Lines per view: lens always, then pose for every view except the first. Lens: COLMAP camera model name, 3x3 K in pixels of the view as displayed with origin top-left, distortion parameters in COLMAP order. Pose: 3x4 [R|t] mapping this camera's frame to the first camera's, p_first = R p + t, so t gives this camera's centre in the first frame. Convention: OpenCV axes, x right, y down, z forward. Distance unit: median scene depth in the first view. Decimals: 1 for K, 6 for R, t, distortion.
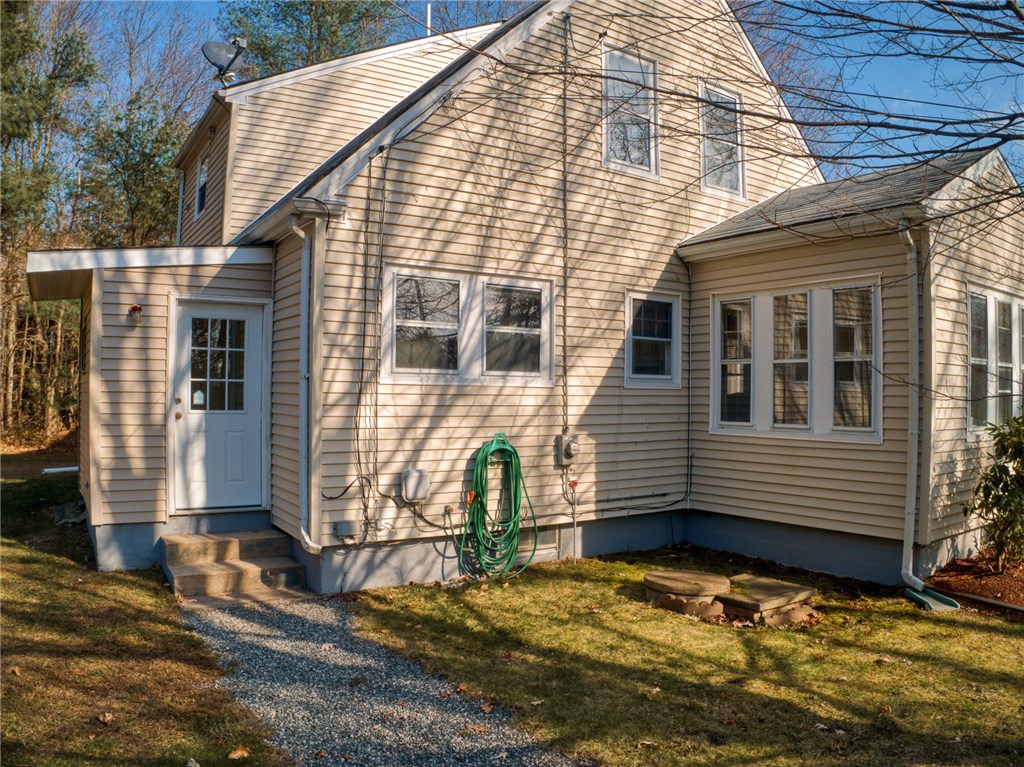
lens RADIAL K [[776.2, 0, 490.3], [0, 776.2, 384.9], [0, 0, 1]] dist [-0.230737, 0.049315]
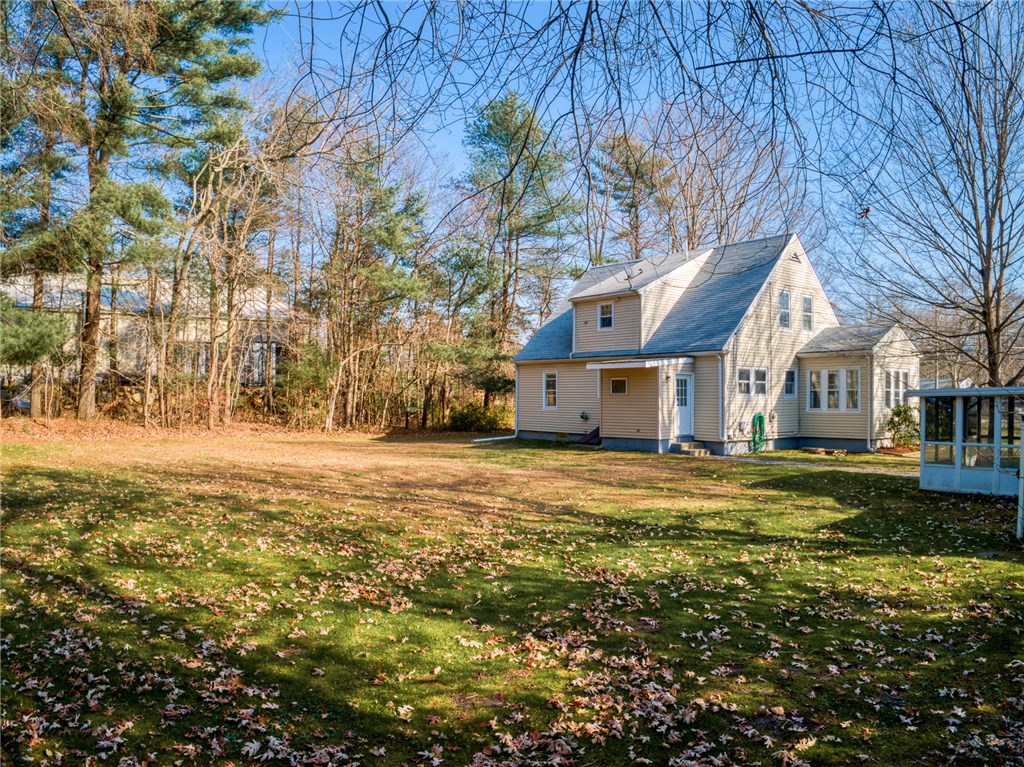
lens RADIAL K [[776.2, 0, 490.3], [0, 776.2, 384.9], [0, 0, 1]] dist [-0.230737, 0.049315]
pose [[0.997954, -0.006341, 0.063628, -1.610415], [0.006835, 0.999948, -0.007552, -0.047009], [-0.063577, 0.007971, 0.997945, -2.657989]]
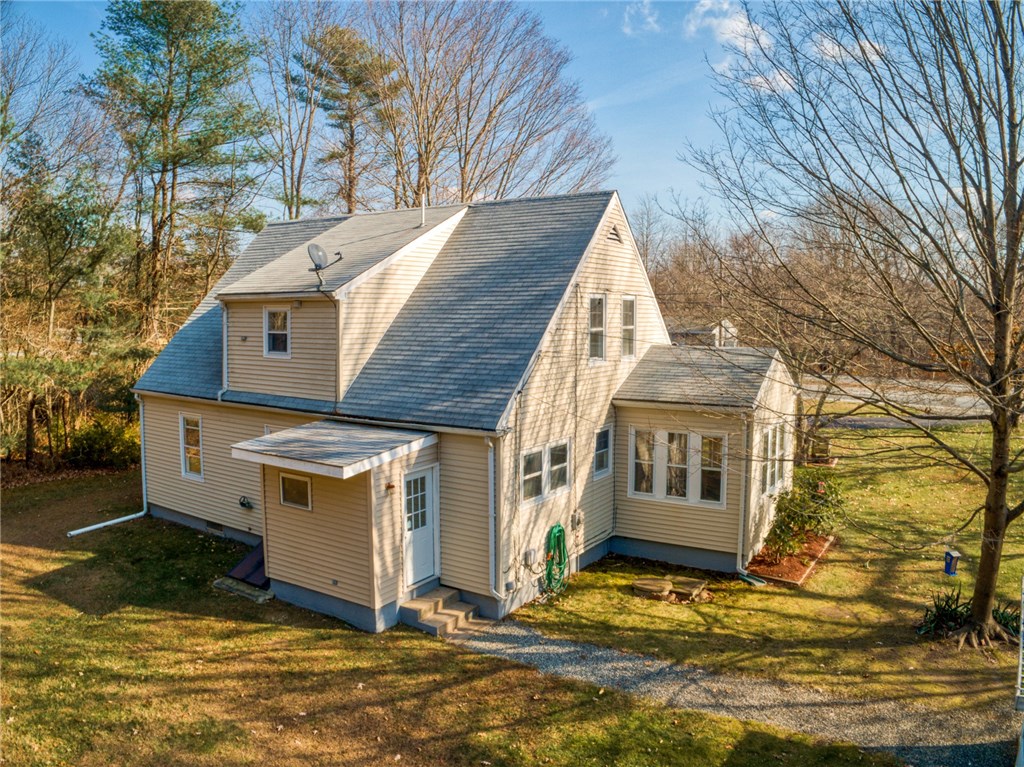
lens RADIAL K [[776.2, 0, 490.3], [0, 776.2, 384.9], [0, 0, 1]] dist [-0.230737, 0.049315]
pose [[0.913746, -0.052565, 0.402871, -1.026419], [0.008442, 0.993838, 0.110524, -0.564331], [-0.406198, -0.097590, 0.908559, -0.758898]]
